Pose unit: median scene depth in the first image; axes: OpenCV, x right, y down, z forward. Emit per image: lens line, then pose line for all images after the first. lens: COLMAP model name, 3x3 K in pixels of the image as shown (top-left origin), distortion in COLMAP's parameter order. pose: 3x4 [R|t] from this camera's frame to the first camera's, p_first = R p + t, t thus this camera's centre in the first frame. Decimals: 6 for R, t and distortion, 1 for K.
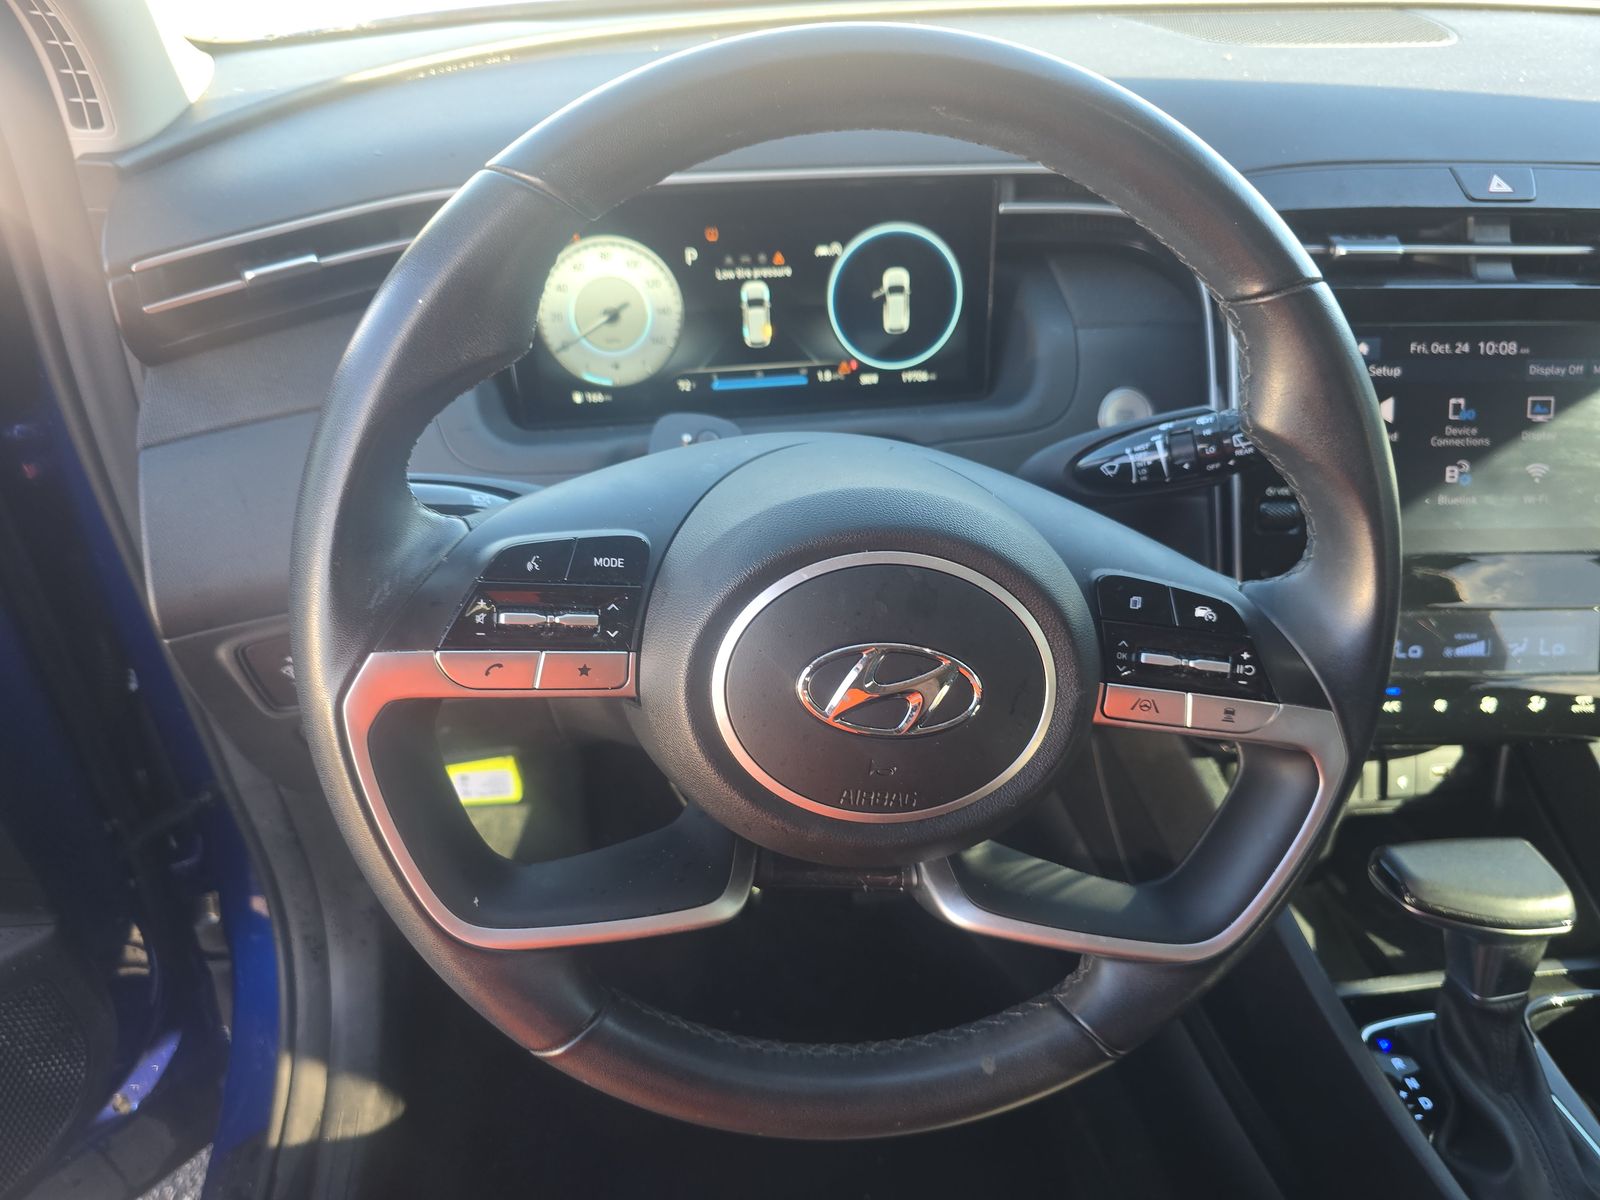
lens RADIAL K [[1045.3, 0, 800.0], [0, 1045.3, 600.0], [0, 0, 1]] dist [0.037306, -0.061147]
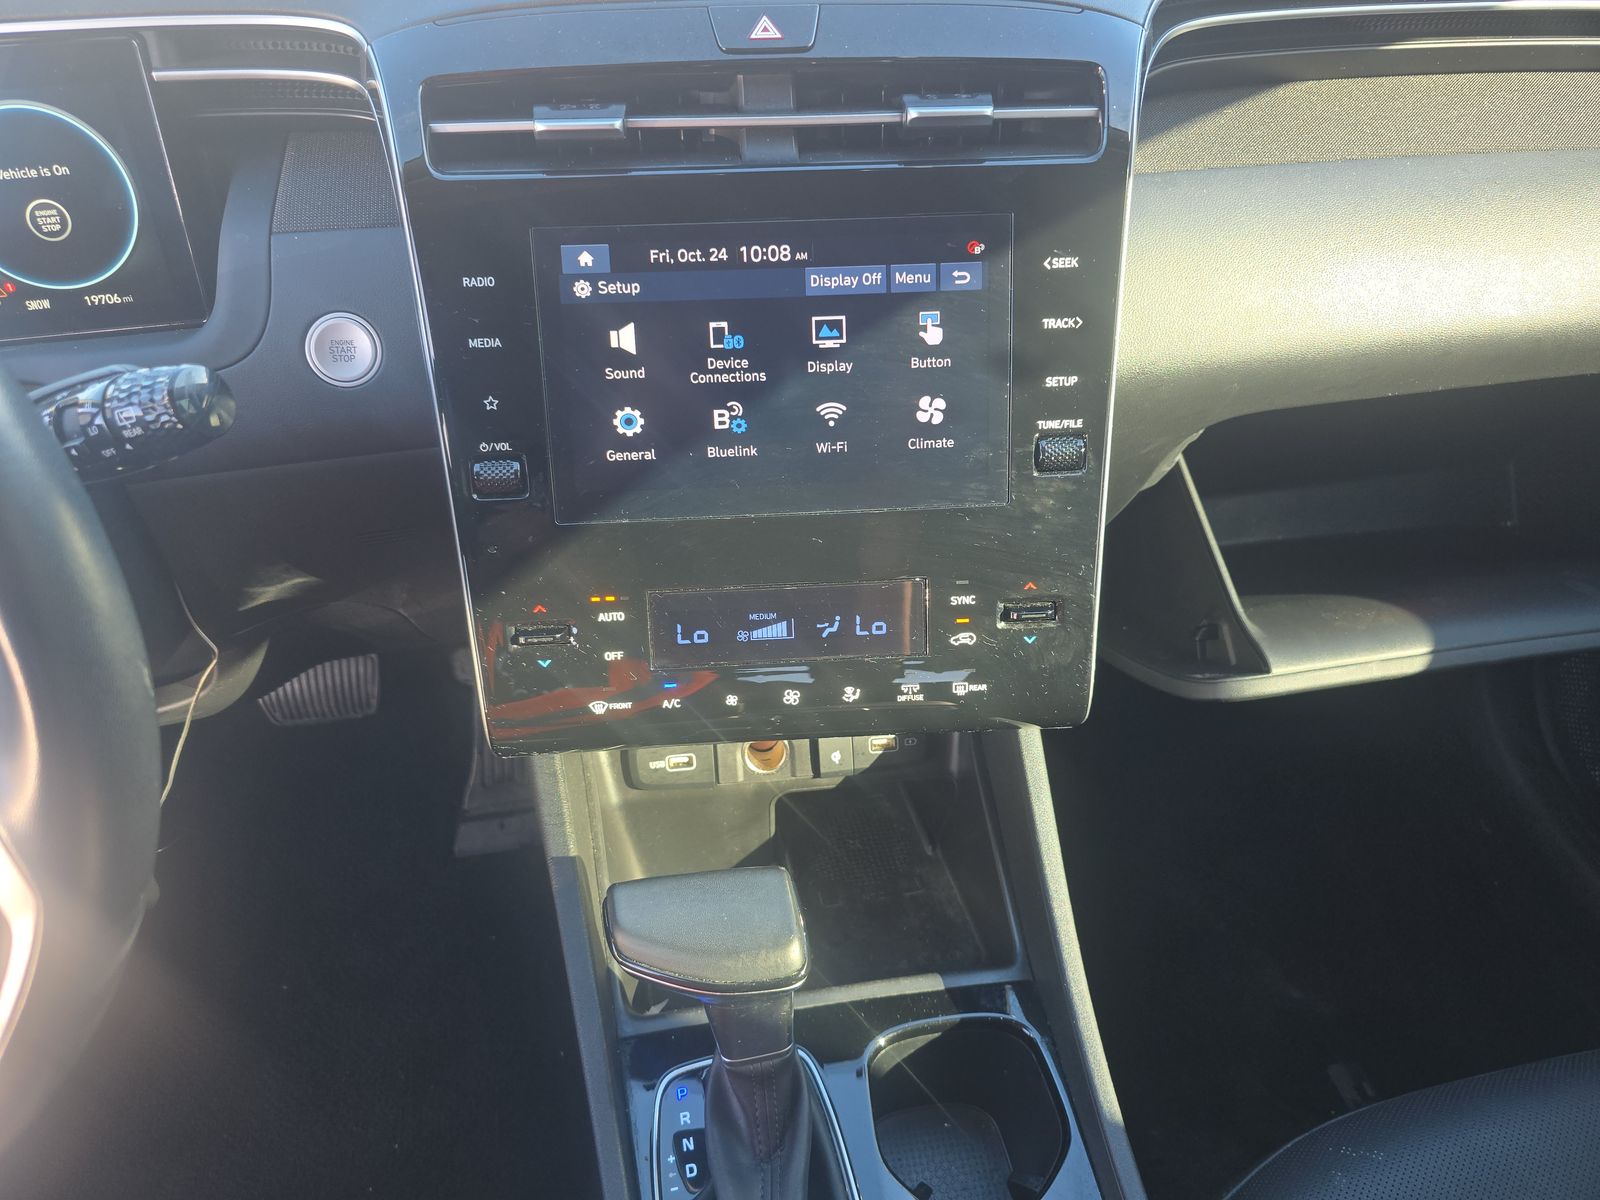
lens RADIAL K [[1045.3, 0, 800.0], [0, 1045.3, 600.0], [0, 0, 1]] dist [0.037306, -0.061147]
pose [[0.998725, -0.032047, 0.039014, 0.647102], [0.027290, 0.992771, 0.116878, -0.074705], [-0.042478, -0.115664, 0.992380, 0.195359]]
